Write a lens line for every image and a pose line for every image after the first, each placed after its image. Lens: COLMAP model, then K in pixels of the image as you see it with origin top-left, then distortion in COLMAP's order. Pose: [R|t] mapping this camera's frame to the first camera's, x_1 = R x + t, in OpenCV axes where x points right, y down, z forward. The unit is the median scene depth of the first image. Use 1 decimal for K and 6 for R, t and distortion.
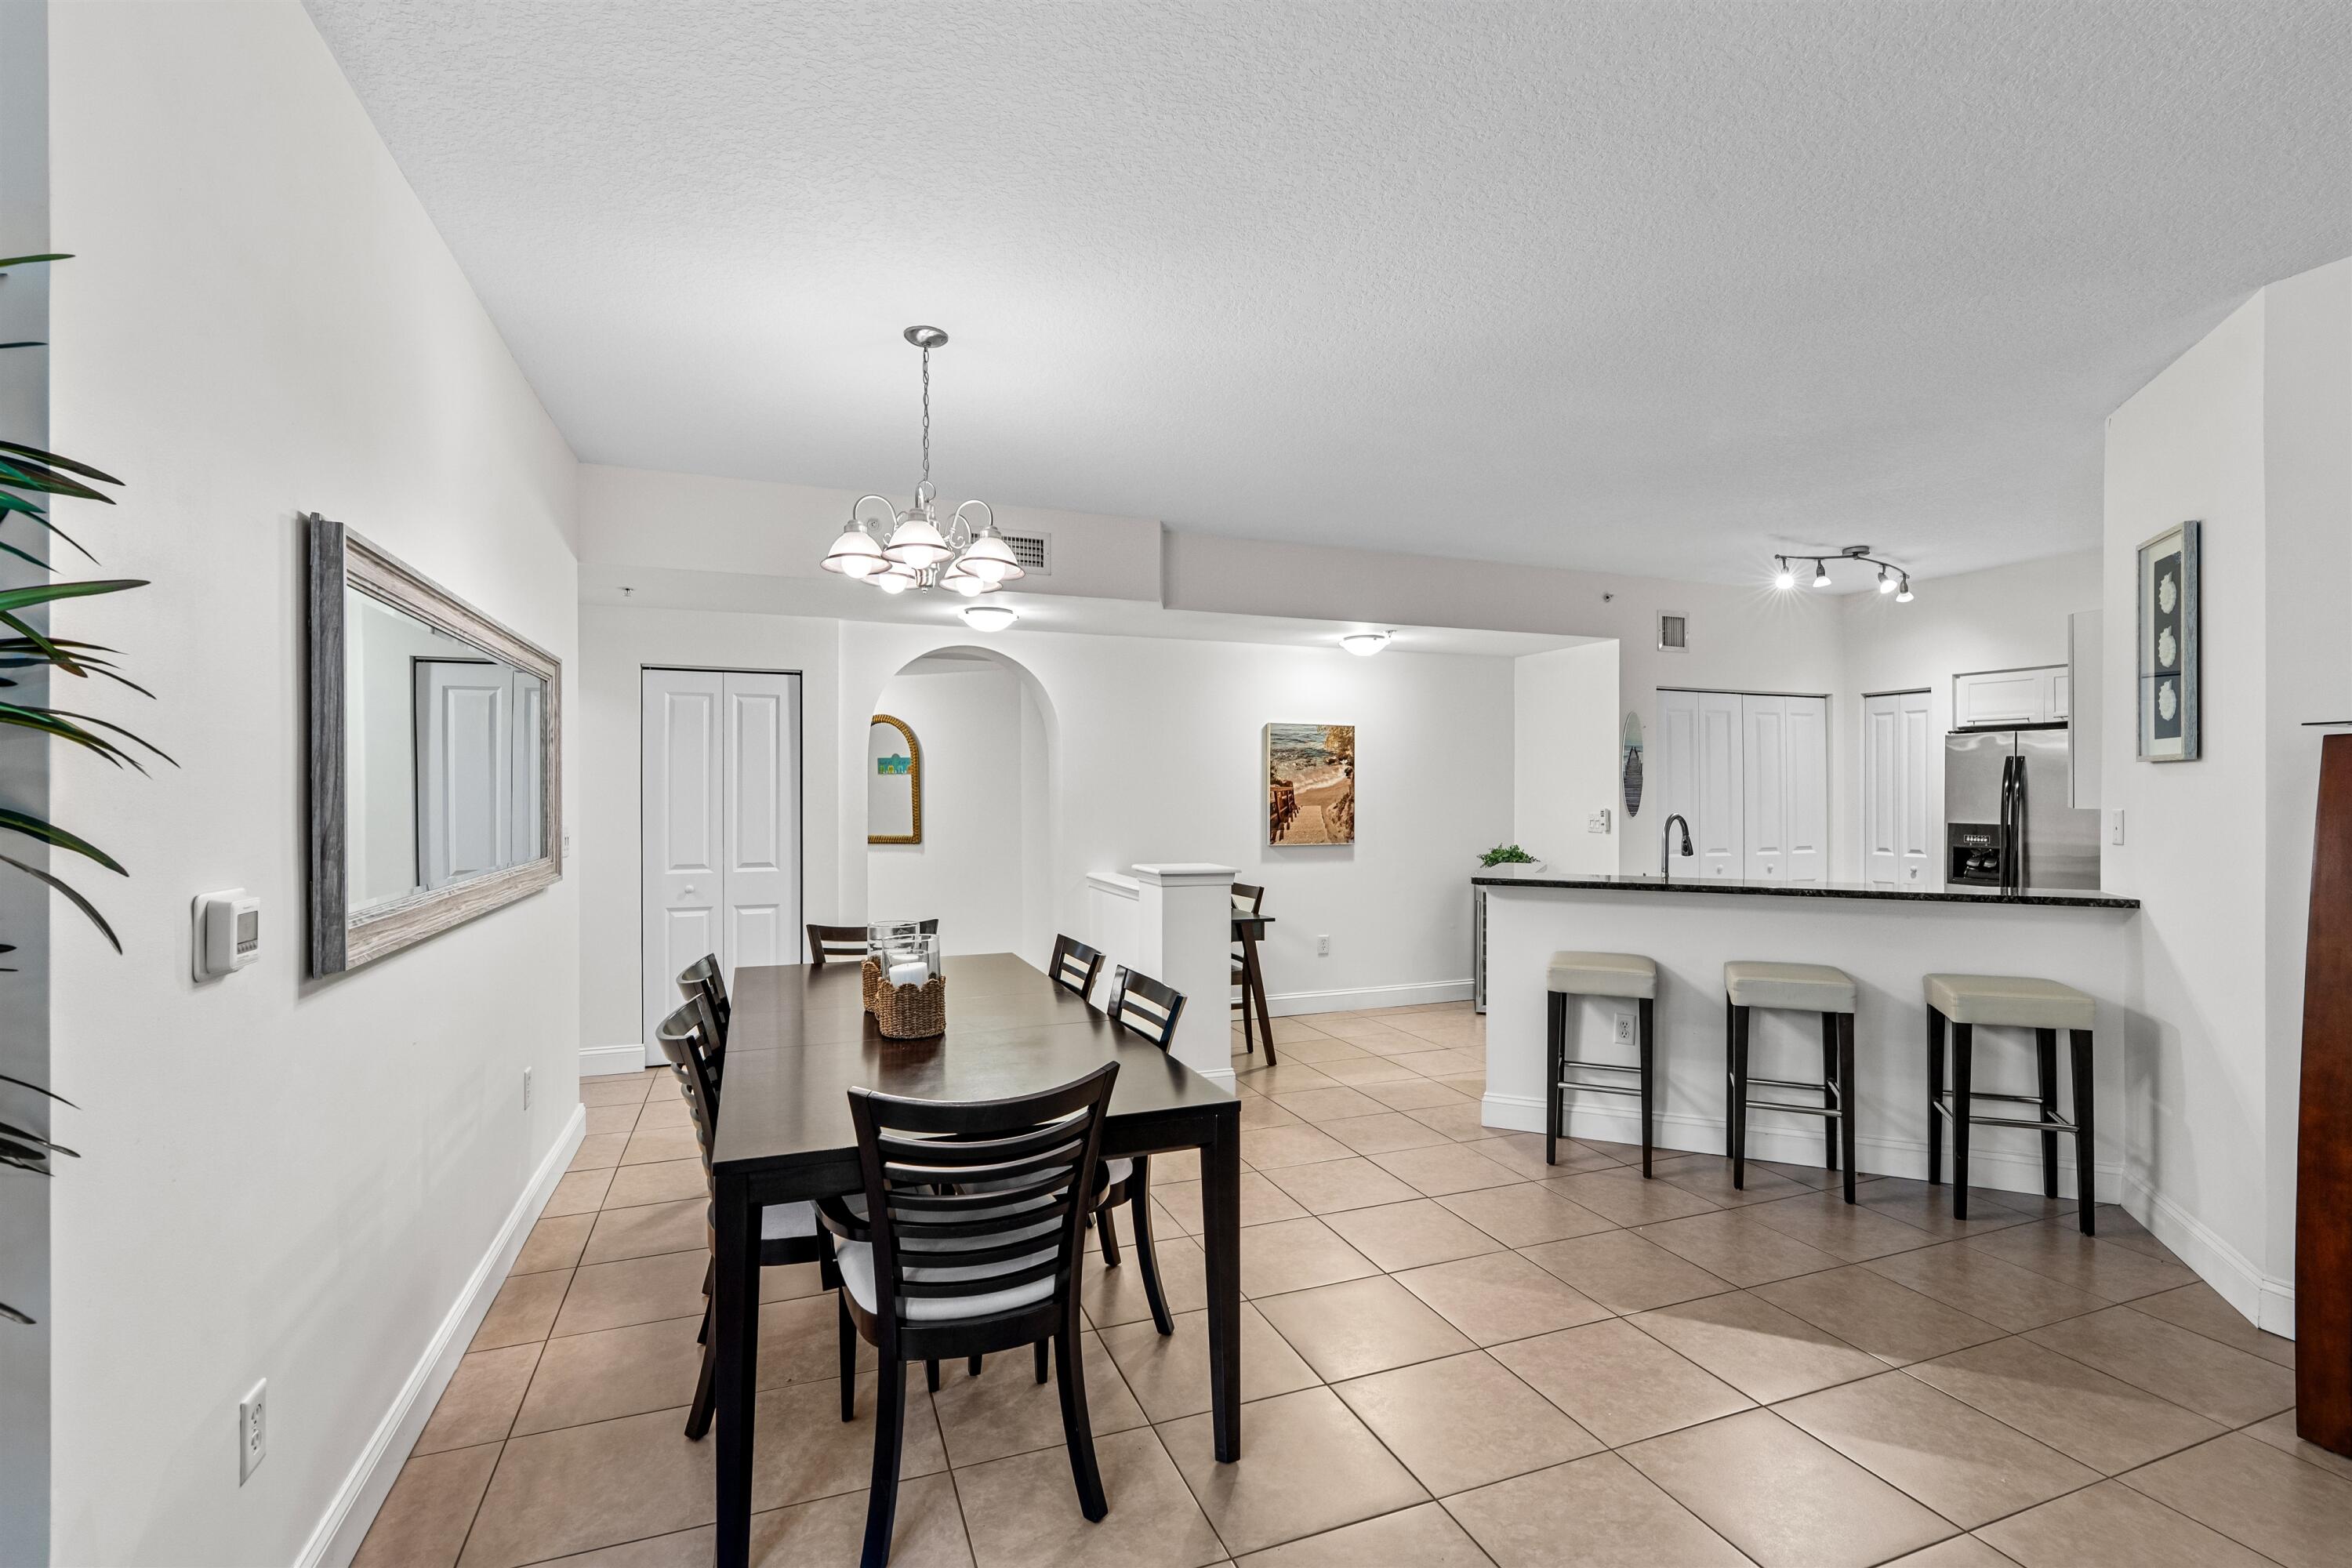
lens RADIAL K [[1060.4, 0, 1168.1], [0, 1060.4, 795.2], [0, 0, 1]] dist [-0.011471, 0.000777]
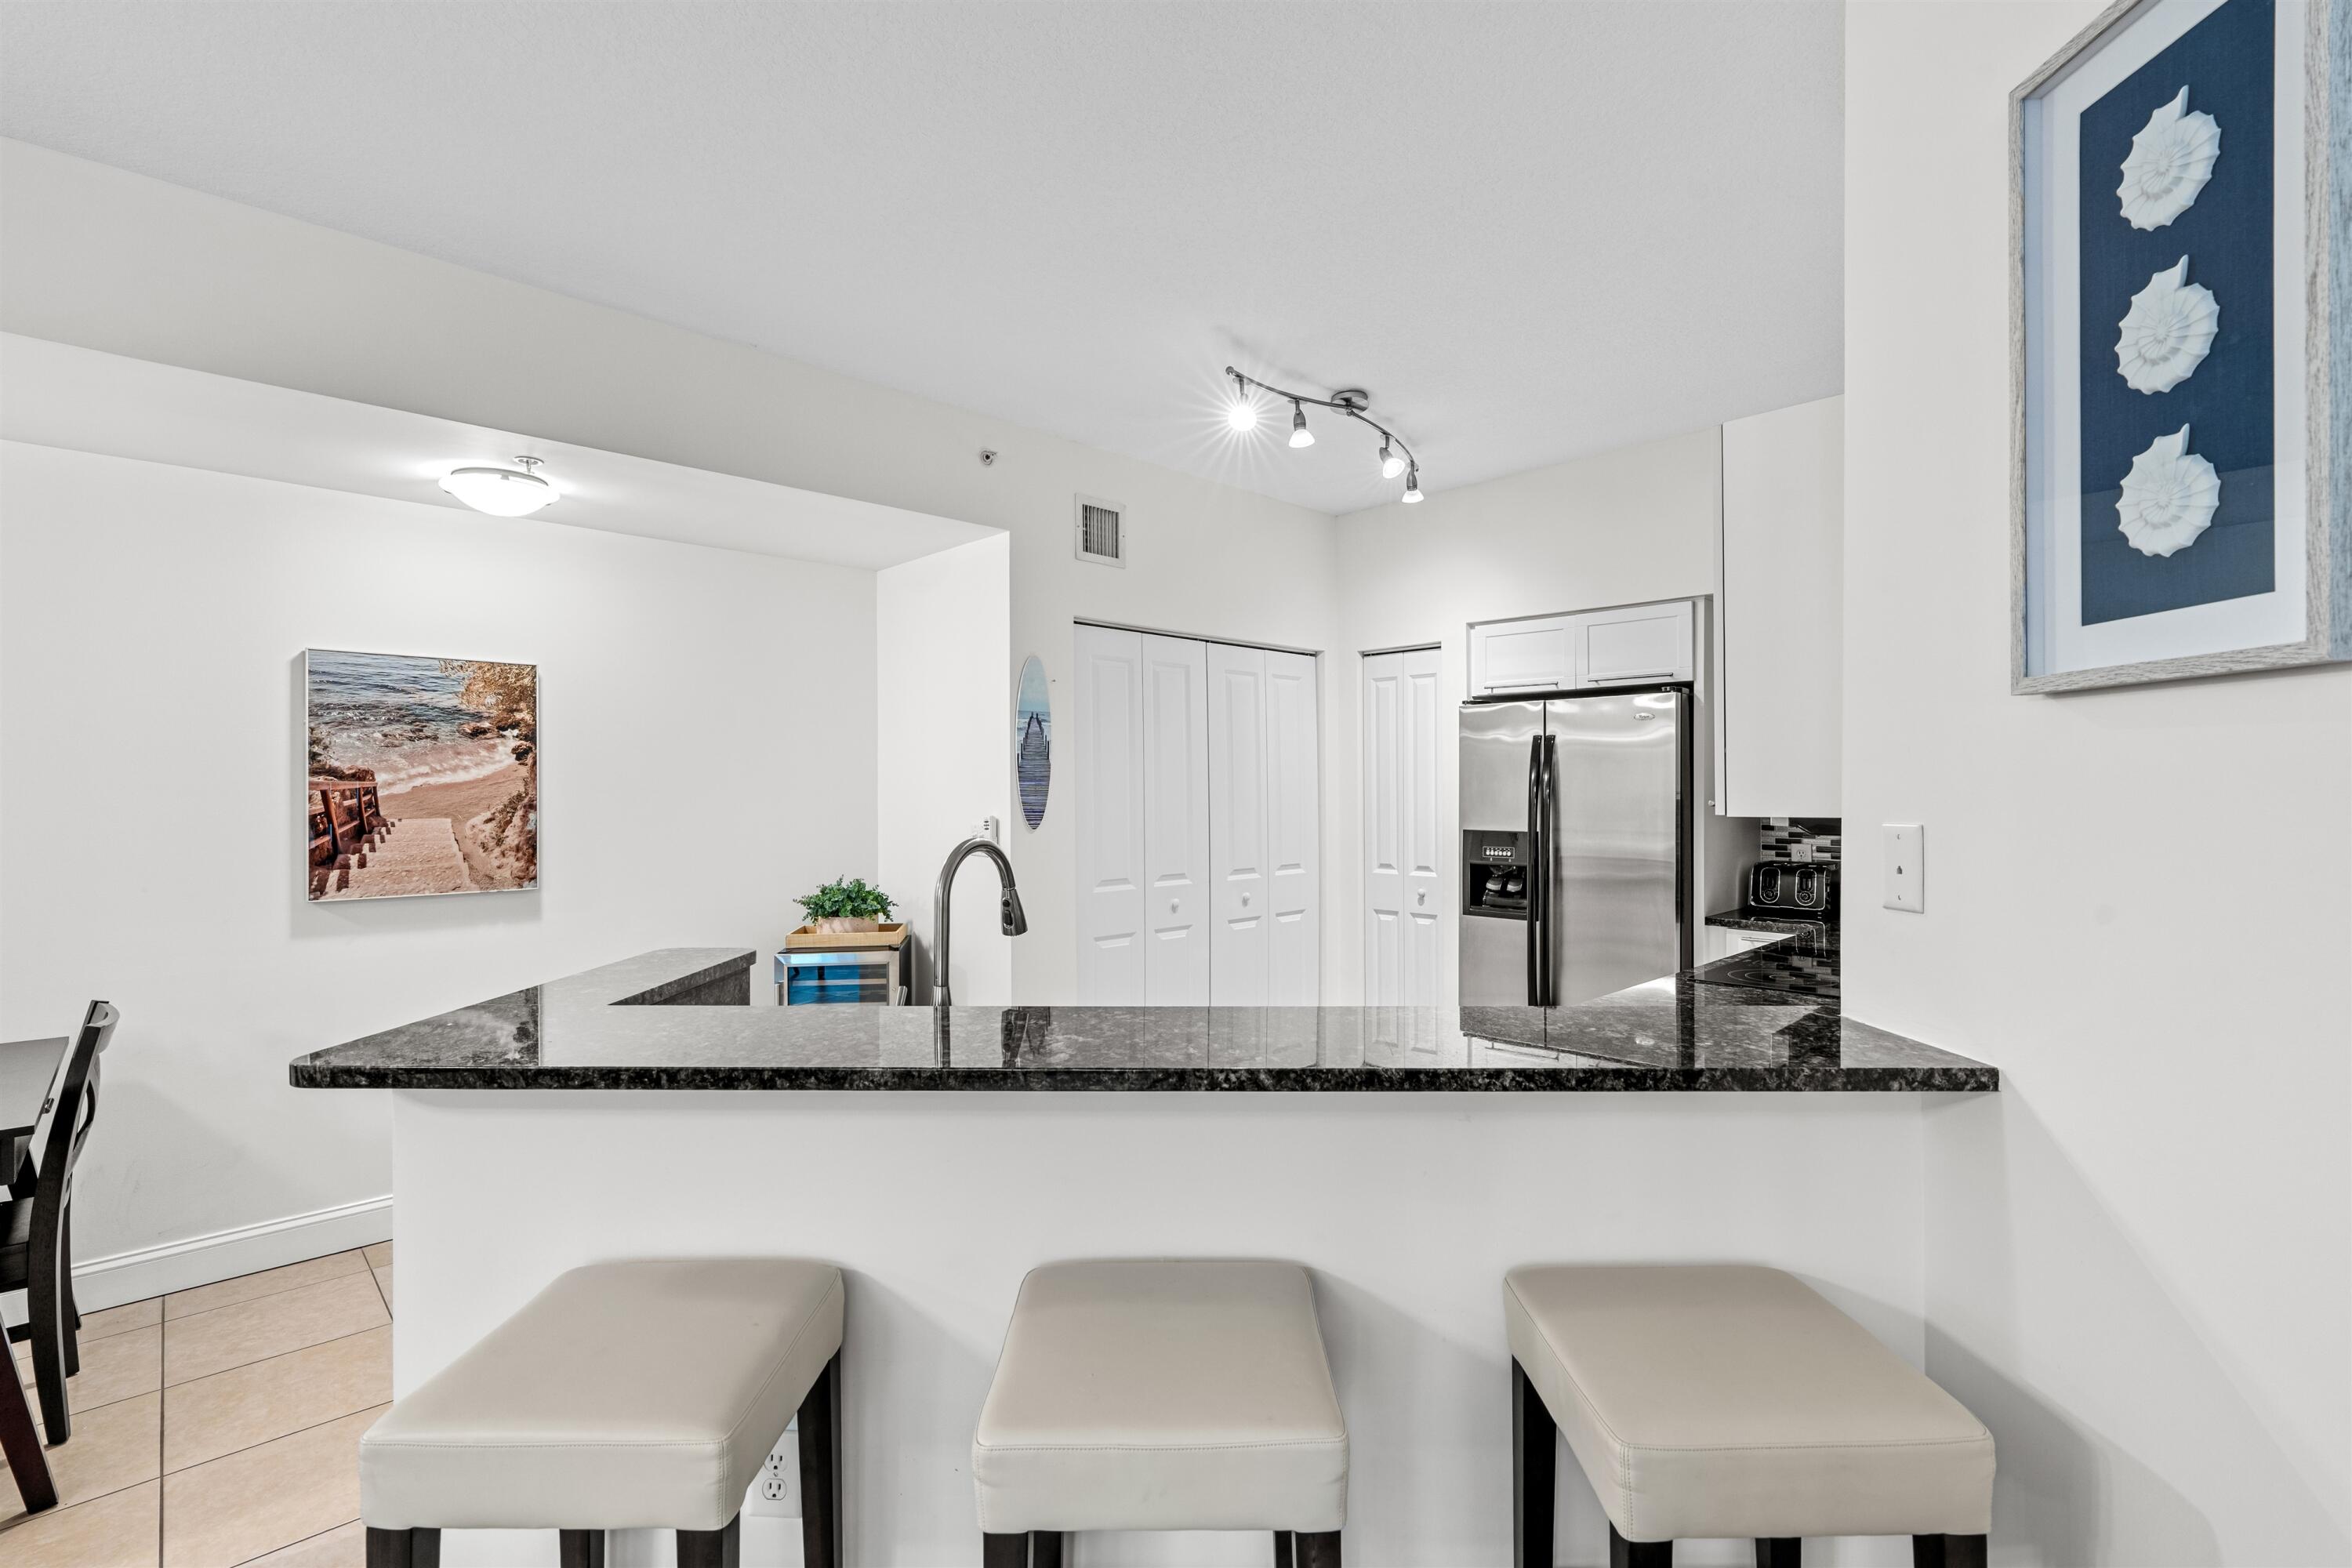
lens RADIAL K [[1060.4, 0, 1171.0], [0, 1060.4, 795.4], [0, 0, 1]] dist [-0.011471, 0.000777]
pose [[0.919036, -0.006897, 0.394112, 0.273028], [0.006513, 0.999976, 0.002312, 0.000186], [-0.394119, 0.000442, 0.919059, 0.415067]]
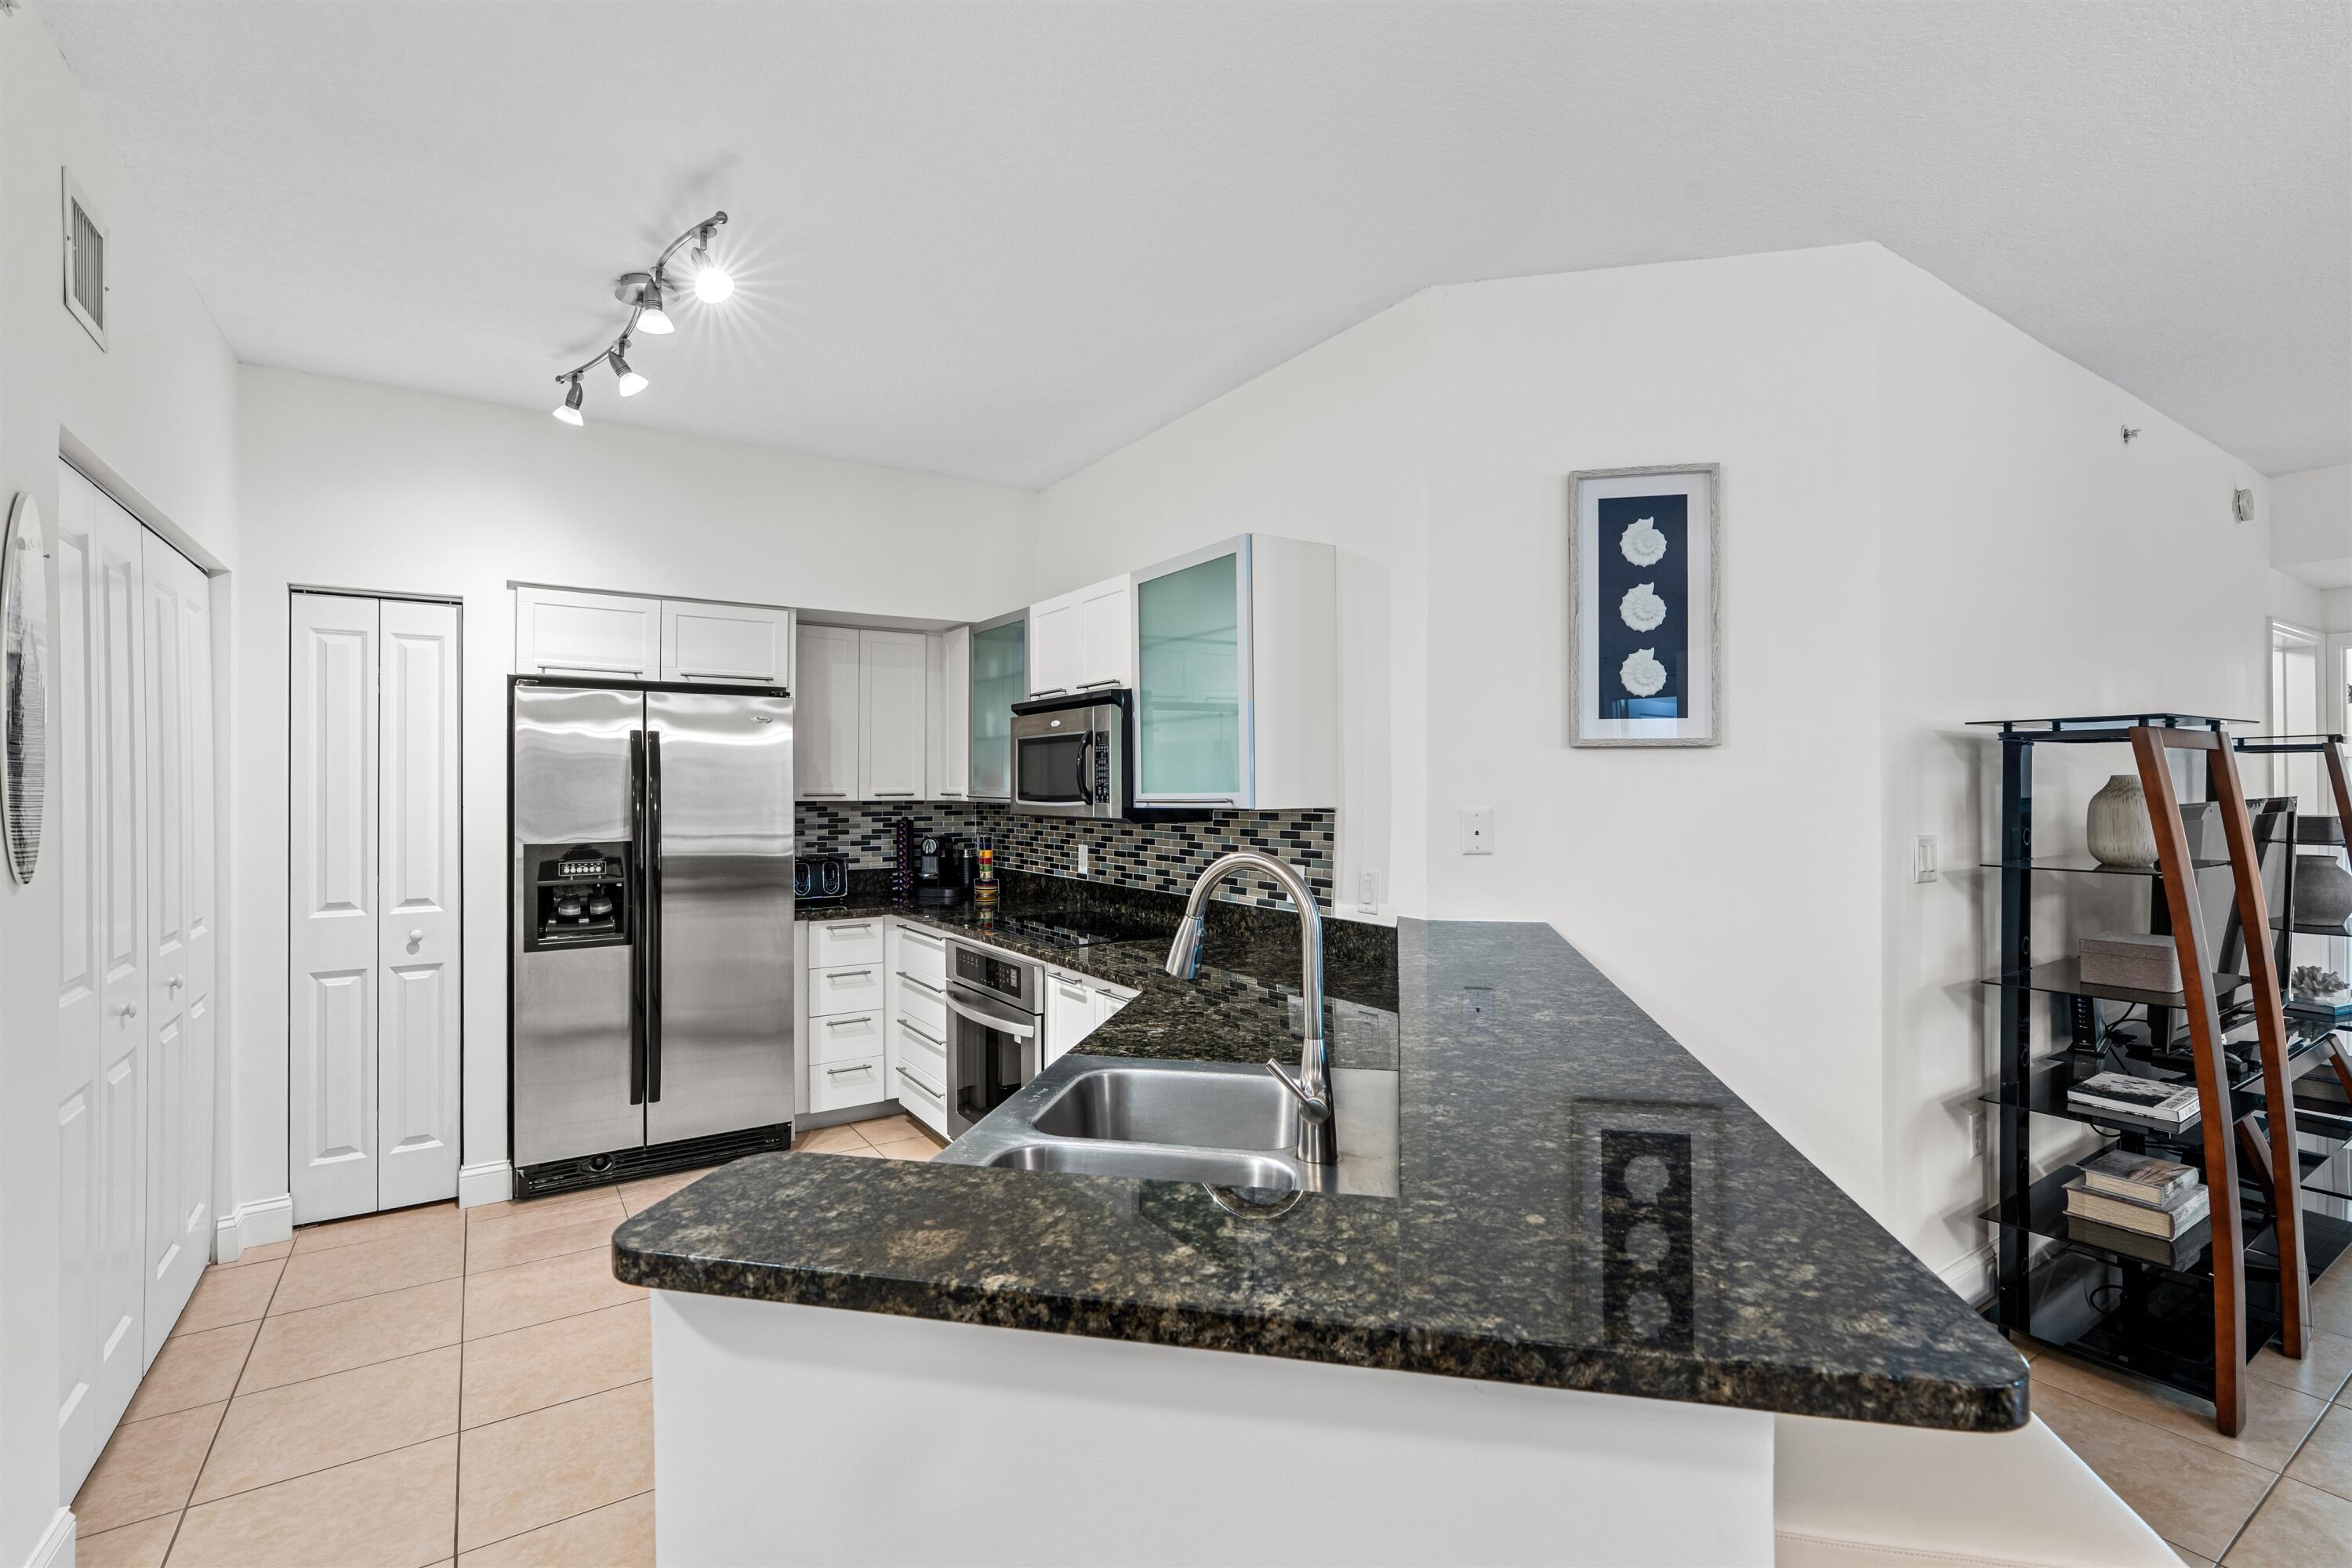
lens RADIAL K [[1060.4, 0, 1181.7], [0, 1060.4, 793.2], [0, 0, 1]] dist [-0.011471, 0.000777]
pose [[-0.230856, -0.002757, 0.972984, 0.113108], [0.007982, 0.999957, 0.004727, -0.000874], [-0.972955, 0.008857, -0.230824, 0.782361]]
